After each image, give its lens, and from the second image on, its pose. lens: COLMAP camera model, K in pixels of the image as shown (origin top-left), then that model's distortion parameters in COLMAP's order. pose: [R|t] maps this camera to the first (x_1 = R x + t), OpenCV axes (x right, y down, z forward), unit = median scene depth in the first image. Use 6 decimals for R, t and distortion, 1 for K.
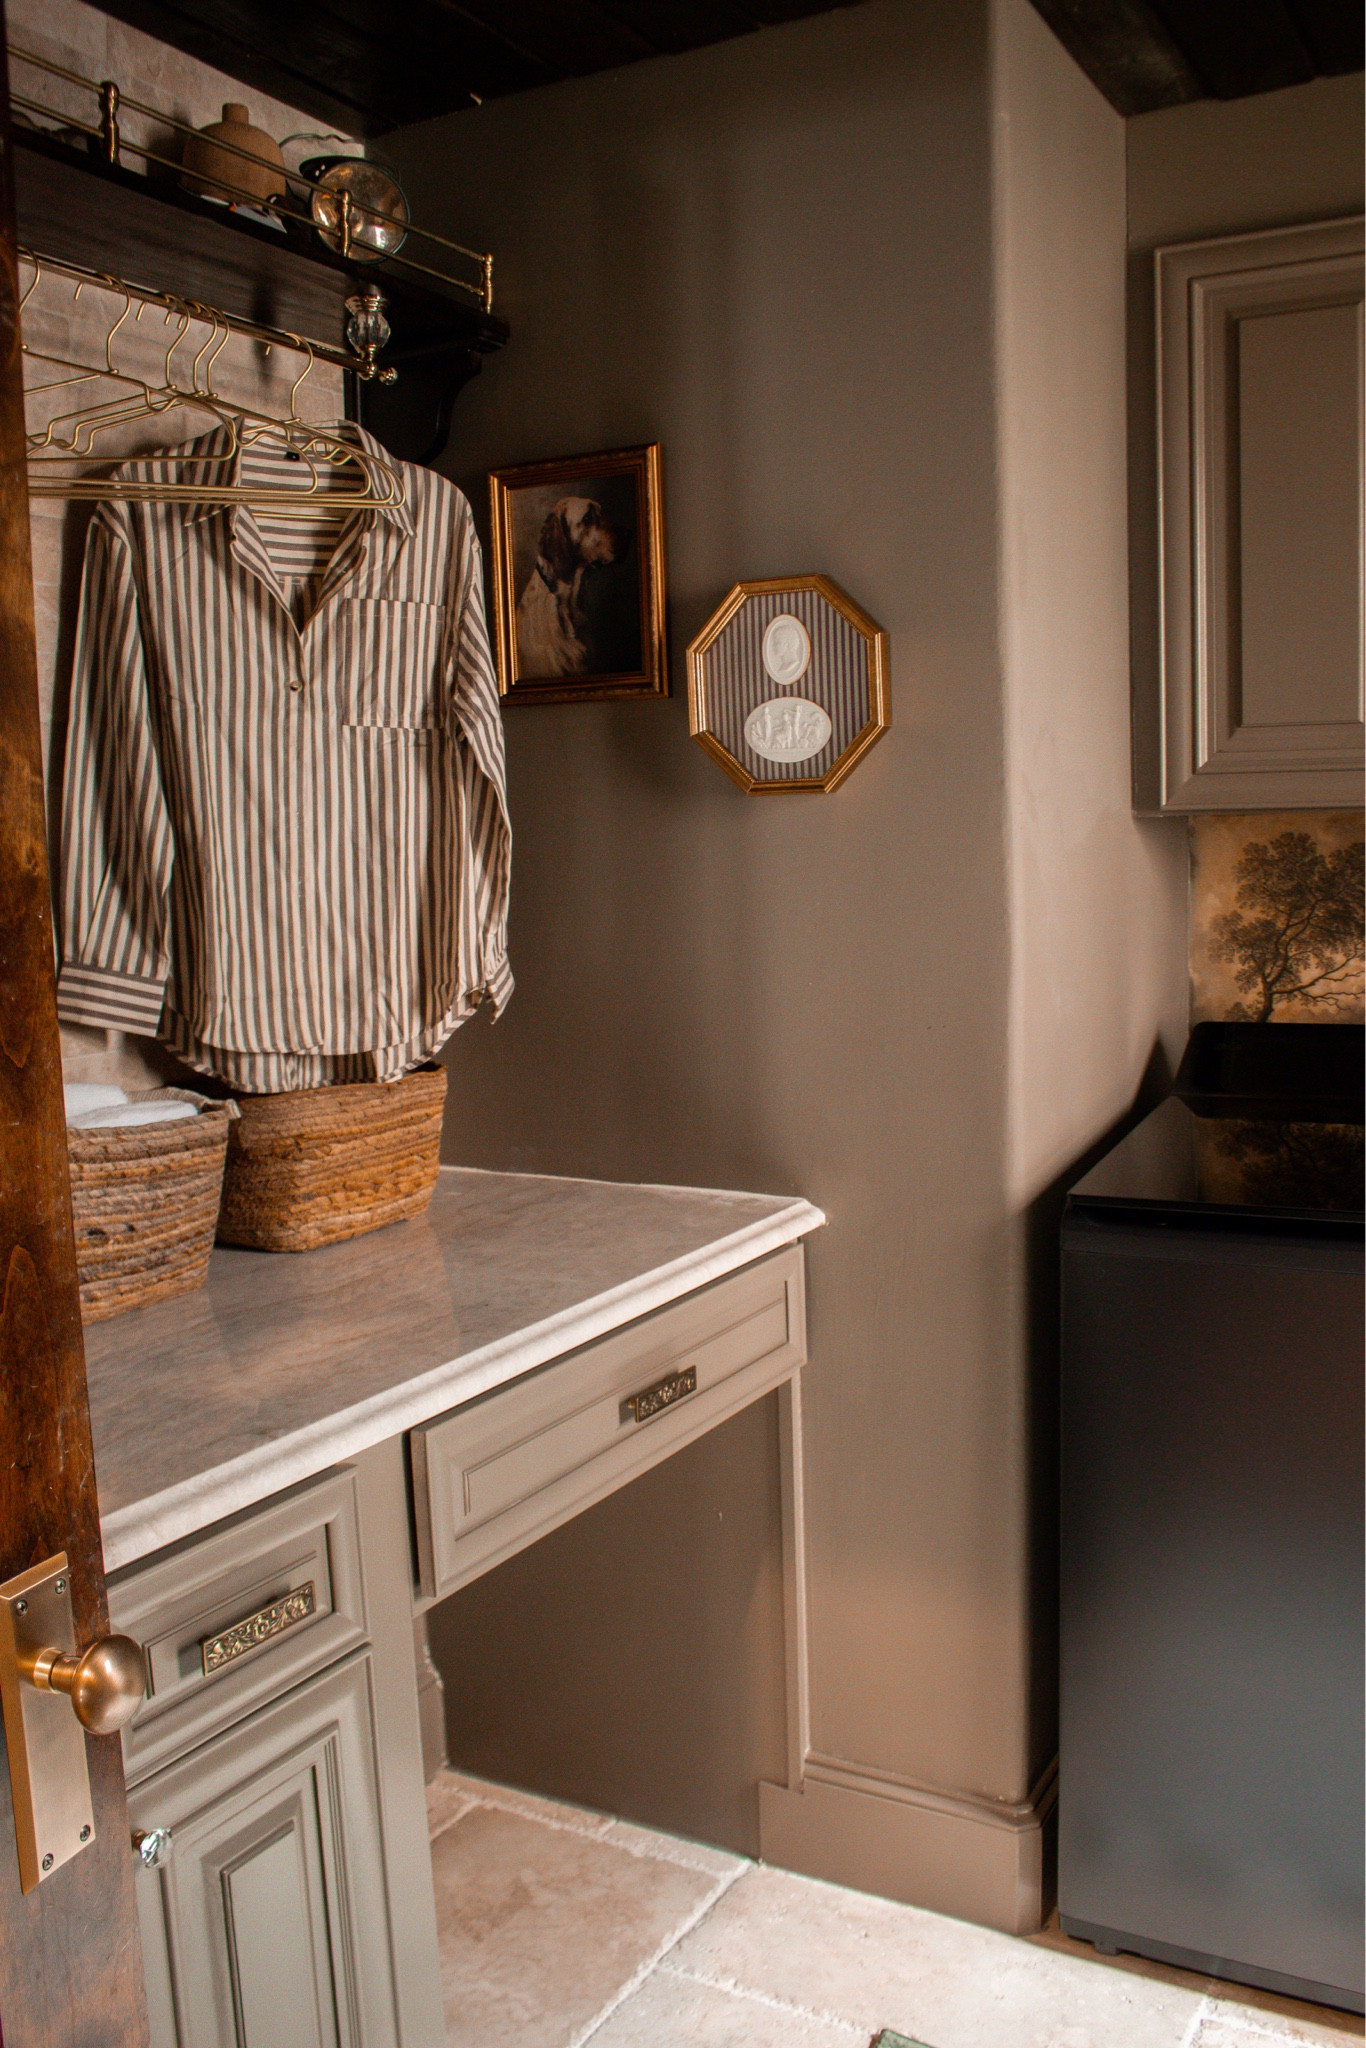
lens RADIAL K [[1799.2, 0, 652.7], [0, 1799.2, 1028.8], [0, 0, 1]] dist [-0.138155, 0.105713]
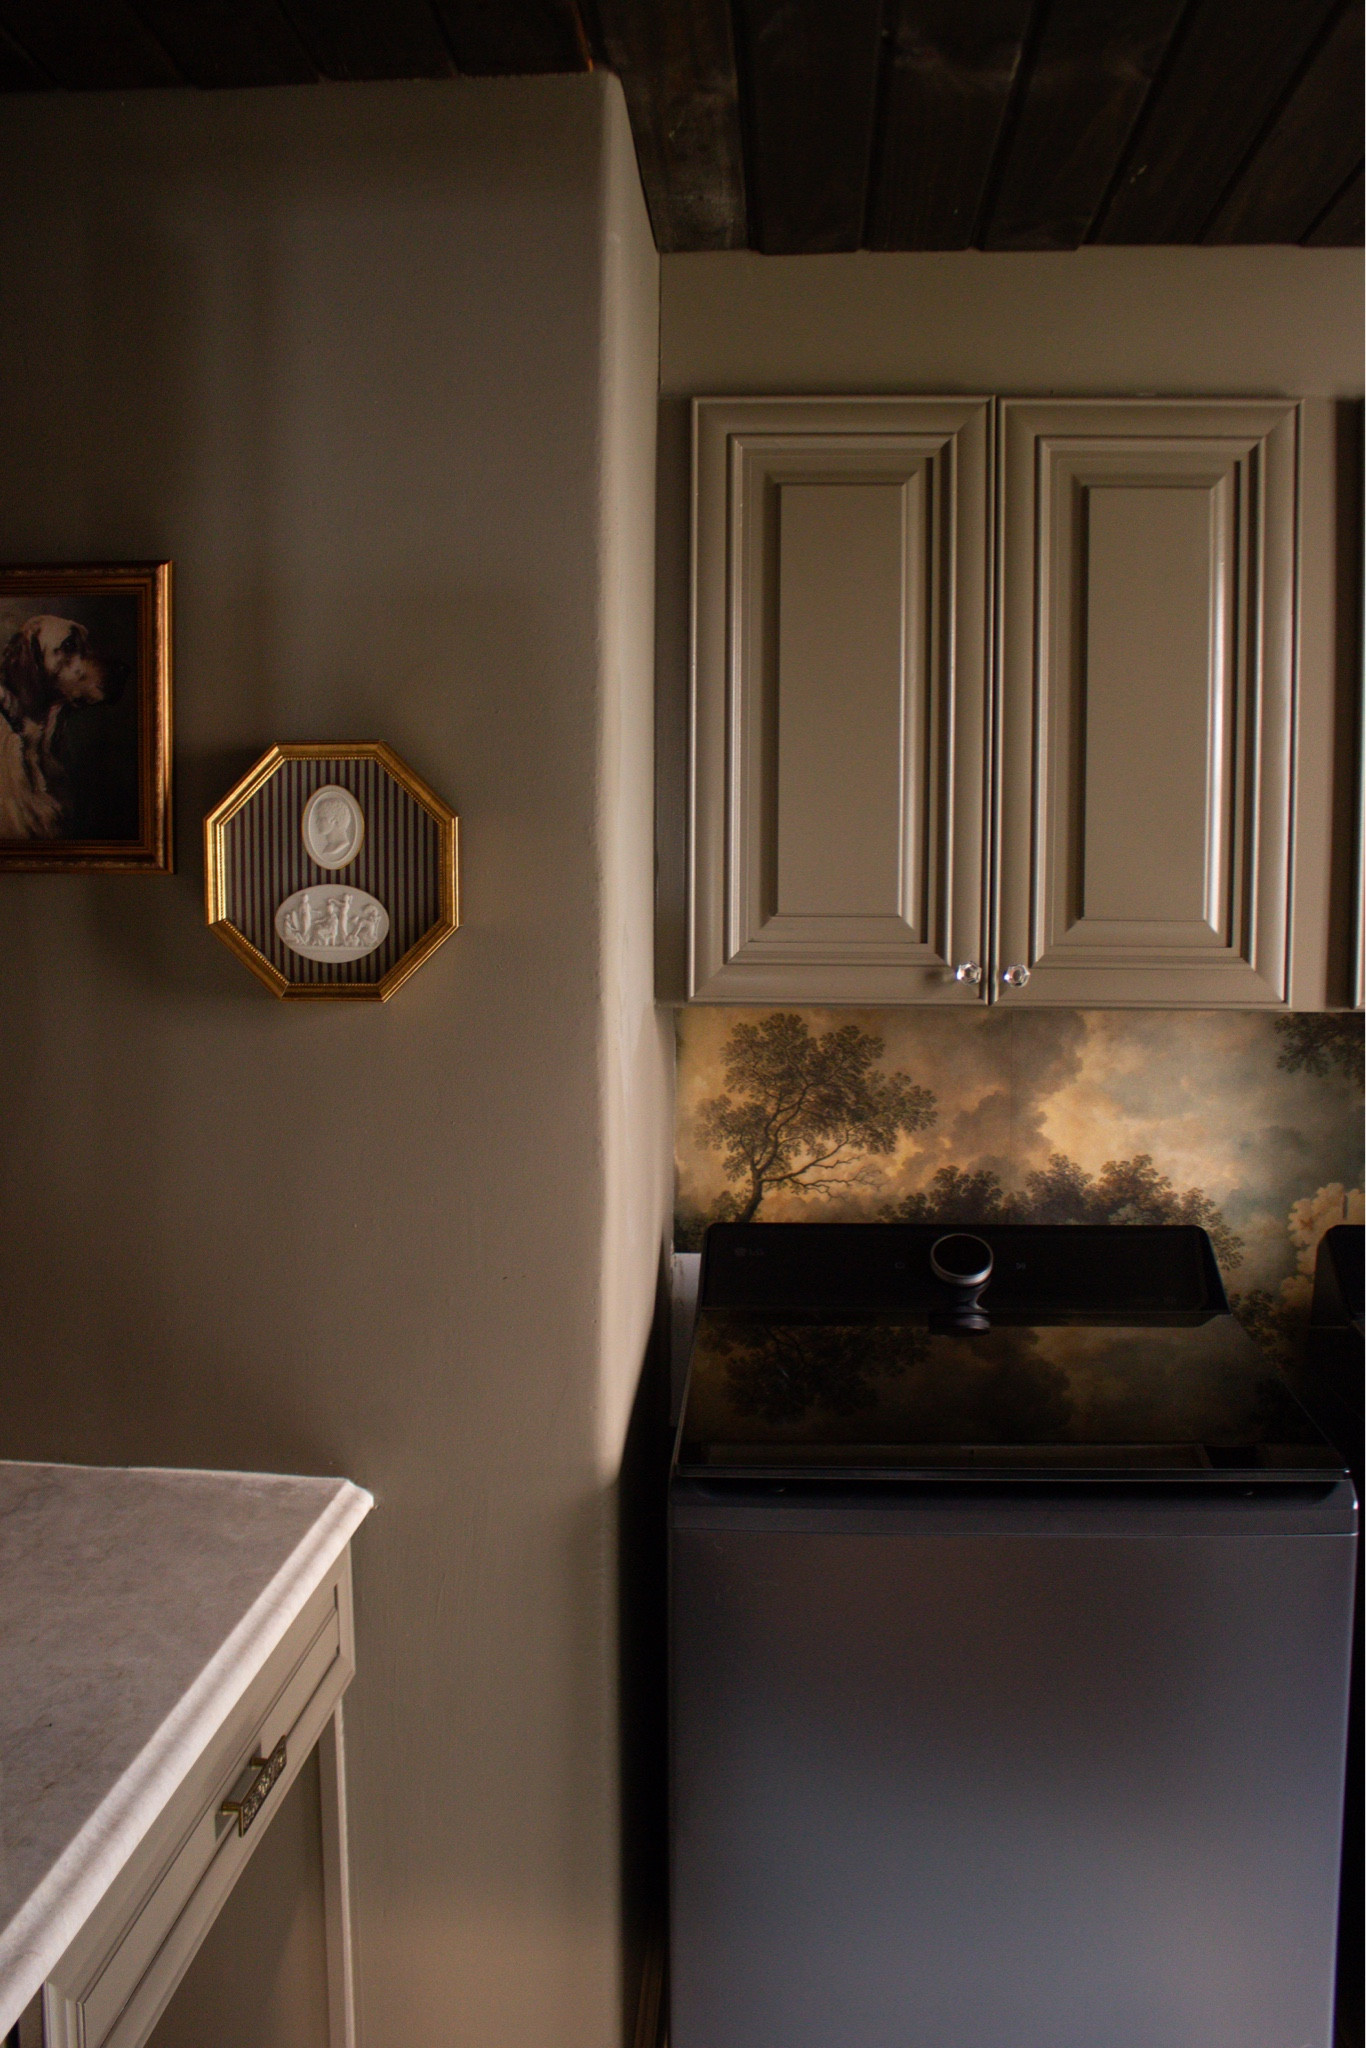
lens RADIAL K [[1799.2, 0, 652.7], [0, 1799.2, 1028.8], [0, 0, 1]] dist [-0.138155, 0.105713]
pose [[0.903681, 0.000239, 0.428206, -0.144947], [0.016190, 0.999266, -0.034723, -0.086263], [-0.427900, 0.038311, 0.903014, 0.187477]]
